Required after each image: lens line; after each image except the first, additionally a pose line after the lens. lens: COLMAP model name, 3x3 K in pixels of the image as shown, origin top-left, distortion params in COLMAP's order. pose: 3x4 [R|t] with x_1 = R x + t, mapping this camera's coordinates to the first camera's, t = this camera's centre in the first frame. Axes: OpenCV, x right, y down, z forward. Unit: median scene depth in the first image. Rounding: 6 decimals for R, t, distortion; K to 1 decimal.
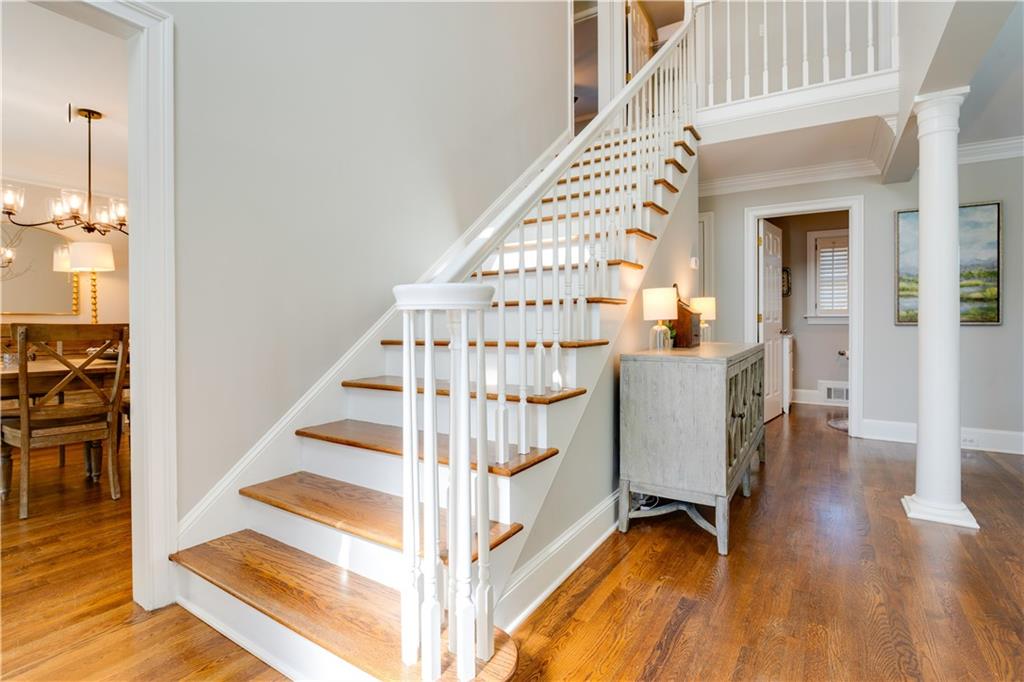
lens RADIAL K [[496.2, 0, 505.7], [0, 496.2, 322.7], [0, 0, 1]] dist [-0.003803, -0.000618]
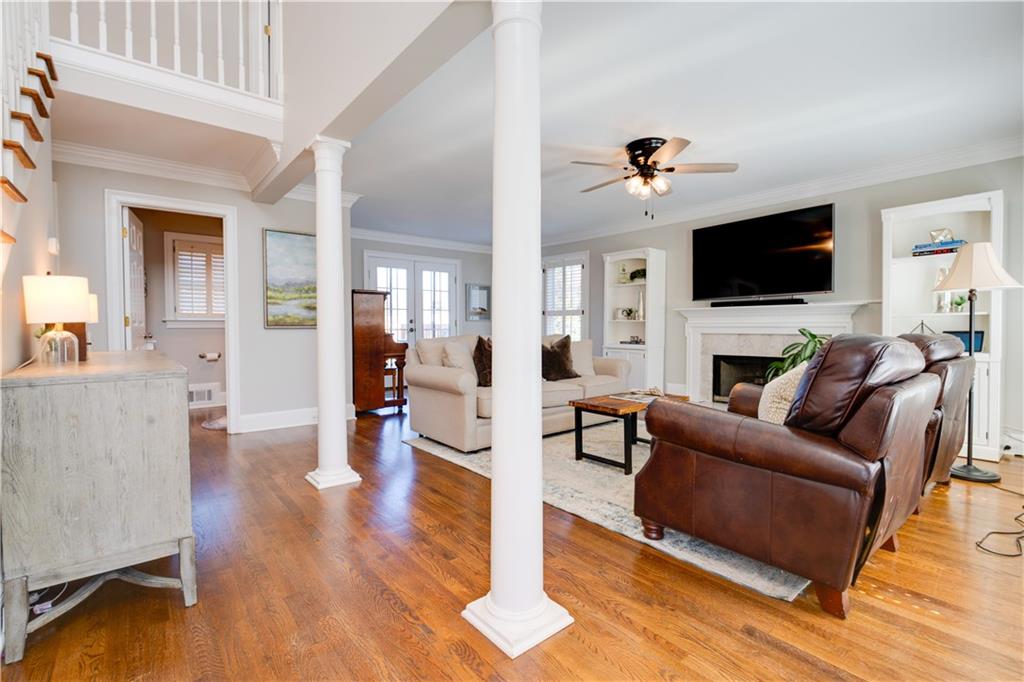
lens RADIAL K [[470.1, 0, 510.1], [0, 470.1, 338.8], [0, 0, 1]] dist [-0.009723, 0.000492]
pose [[0.312919, -0.026668, 0.949405, -0.082167], [0.001800, 0.999621, 0.027486, -0.000175], [-0.949778, -0.006892, 0.312848, 0.163481]]
